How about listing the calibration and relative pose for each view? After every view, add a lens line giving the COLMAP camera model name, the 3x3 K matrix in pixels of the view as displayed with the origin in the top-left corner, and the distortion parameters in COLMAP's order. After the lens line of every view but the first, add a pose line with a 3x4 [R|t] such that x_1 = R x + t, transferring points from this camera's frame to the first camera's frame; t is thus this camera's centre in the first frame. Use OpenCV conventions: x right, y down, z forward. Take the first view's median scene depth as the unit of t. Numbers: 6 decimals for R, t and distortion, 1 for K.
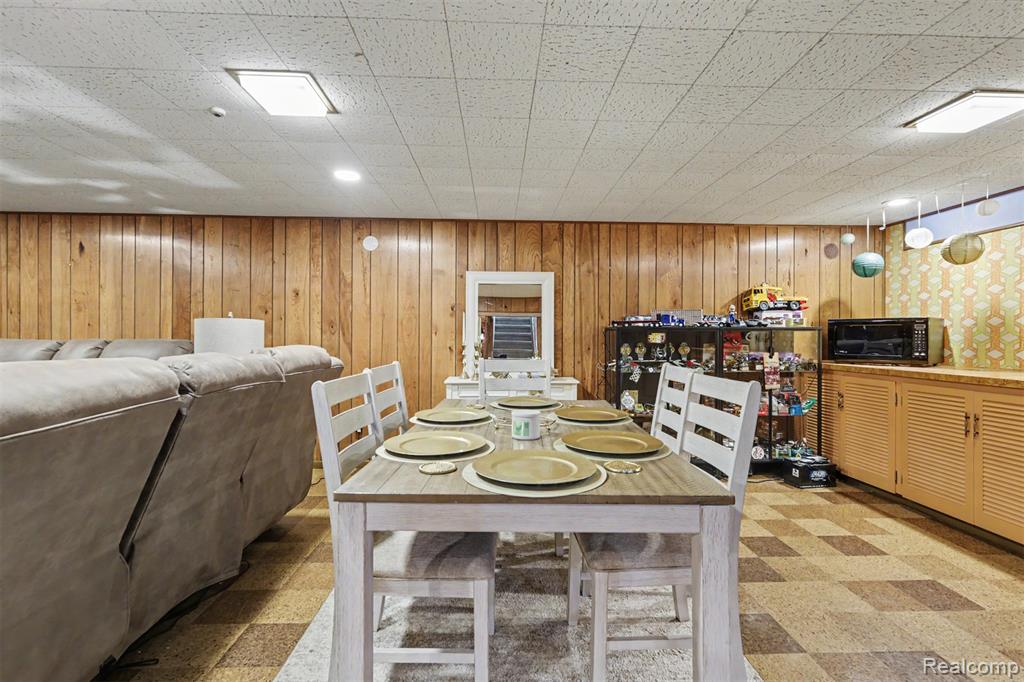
lens RADIAL K [[451.0, 0, 513.4], [0, 451.0, 339.5], [0, 0, 1]] dist [-0.001144, -0.000006]
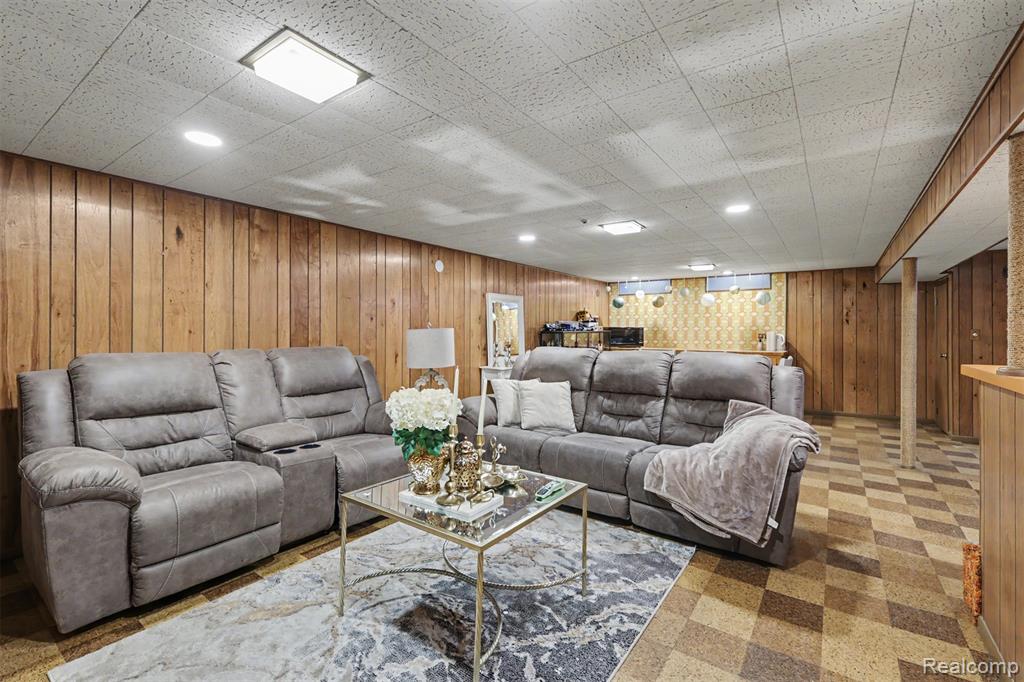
lens RADIAL K [[451.0, 0, 516.6], [0, 451.0, 333.5], [0, 0, 1]] dist [-0.001144, -0.000006]
pose [[0.611608, -0.009480, 0.791104, -1.221742], [0.004624, 0.999954, 0.008408, -0.033690], [-0.791147, -0.001484, 0.611624, 0.049948]]
